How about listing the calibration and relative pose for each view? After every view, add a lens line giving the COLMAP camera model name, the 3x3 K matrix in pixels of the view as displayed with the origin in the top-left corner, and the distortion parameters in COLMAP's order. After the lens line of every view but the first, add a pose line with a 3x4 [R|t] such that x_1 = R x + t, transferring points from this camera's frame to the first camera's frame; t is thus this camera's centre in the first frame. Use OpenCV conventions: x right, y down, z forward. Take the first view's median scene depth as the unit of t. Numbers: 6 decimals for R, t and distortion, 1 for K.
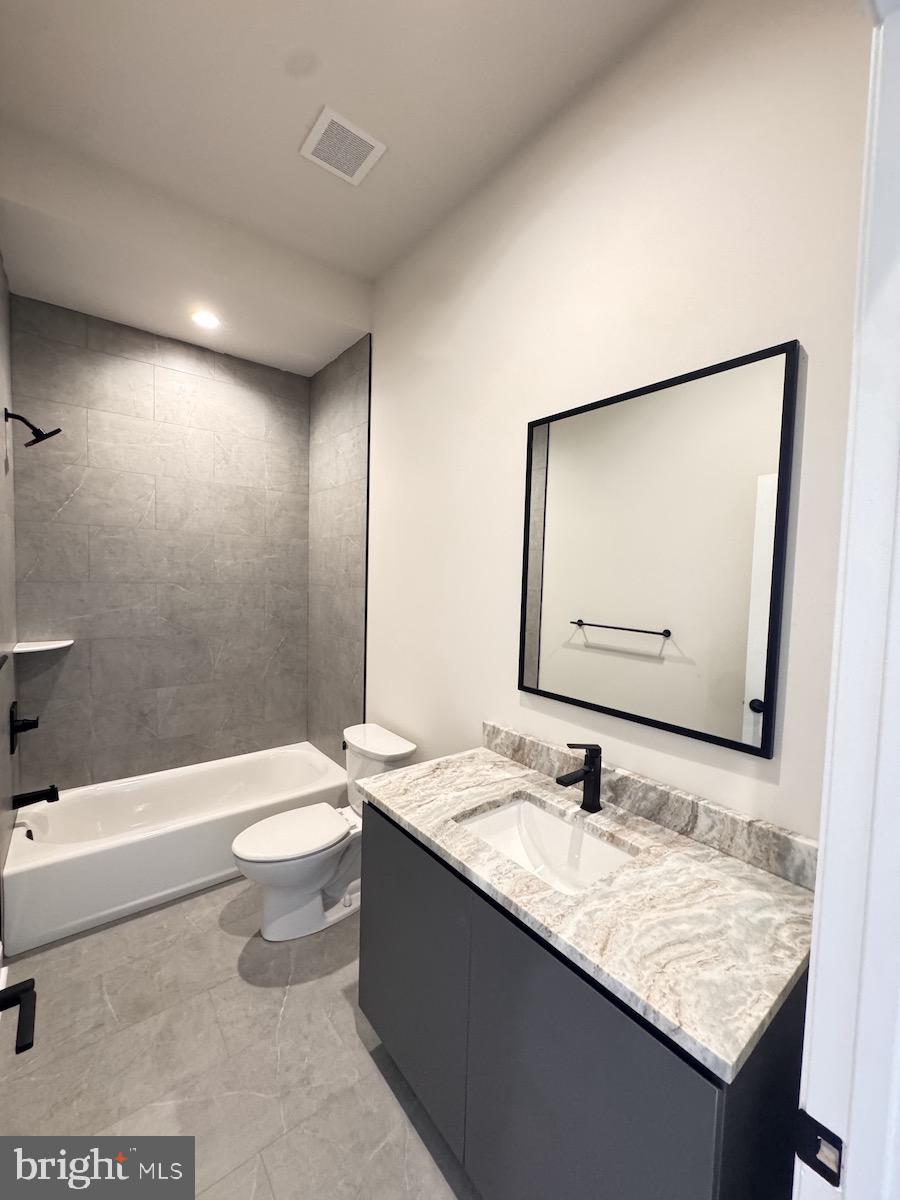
lens RADIAL K [[477.8, 0, 440.3], [0, 477.8, 608.6], [0, 0, 1]] dist [-0.003043, 0.000247]
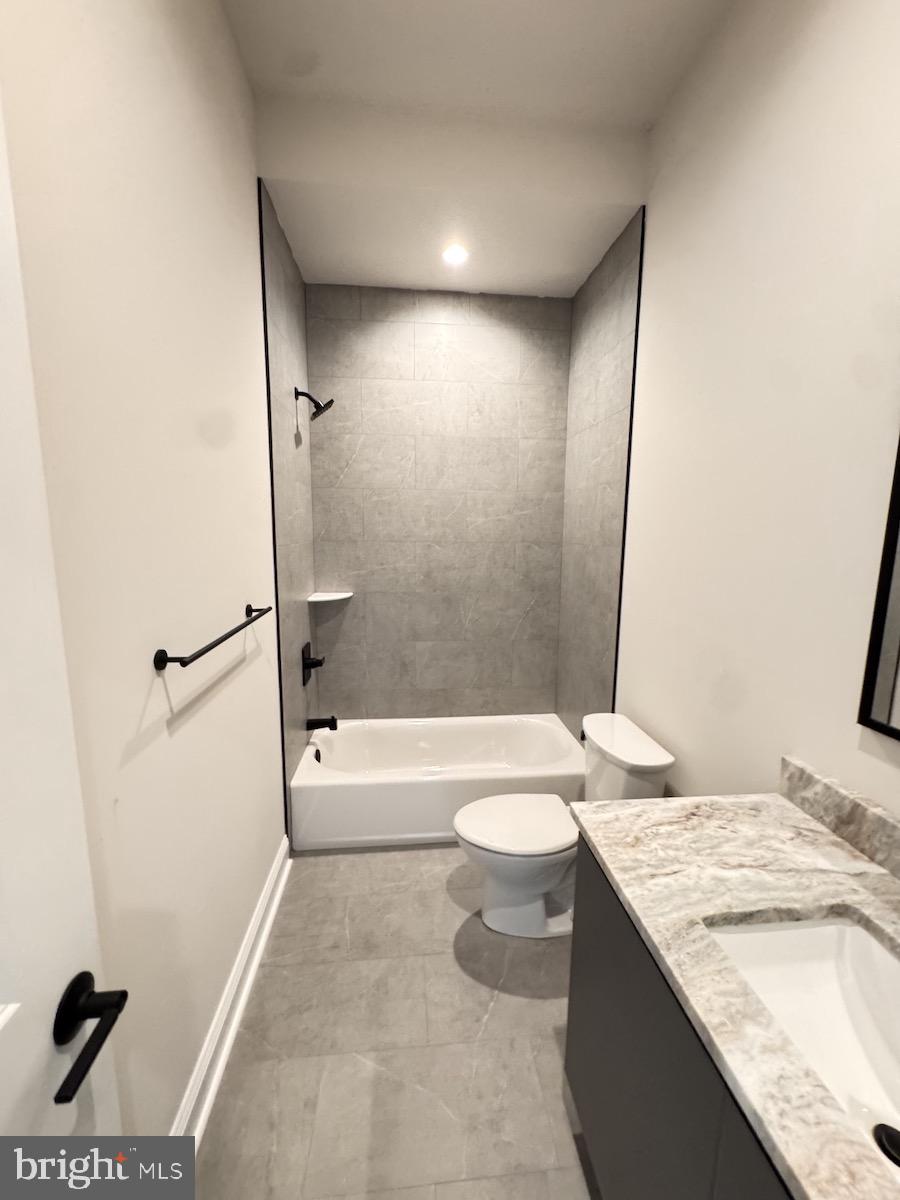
lens RADIAL K [[477.8, 0, 449.6], [0, 477.8, 601.4], [0, 0, 1]] dist [-0.003043, 0.000247]
pose [[0.852348, 0.062059, -0.519280, 0.020609], [-0.024674, 0.996601, 0.078604, -0.008787], [0.522392, -0.054186, 0.850982, 0.168038]]
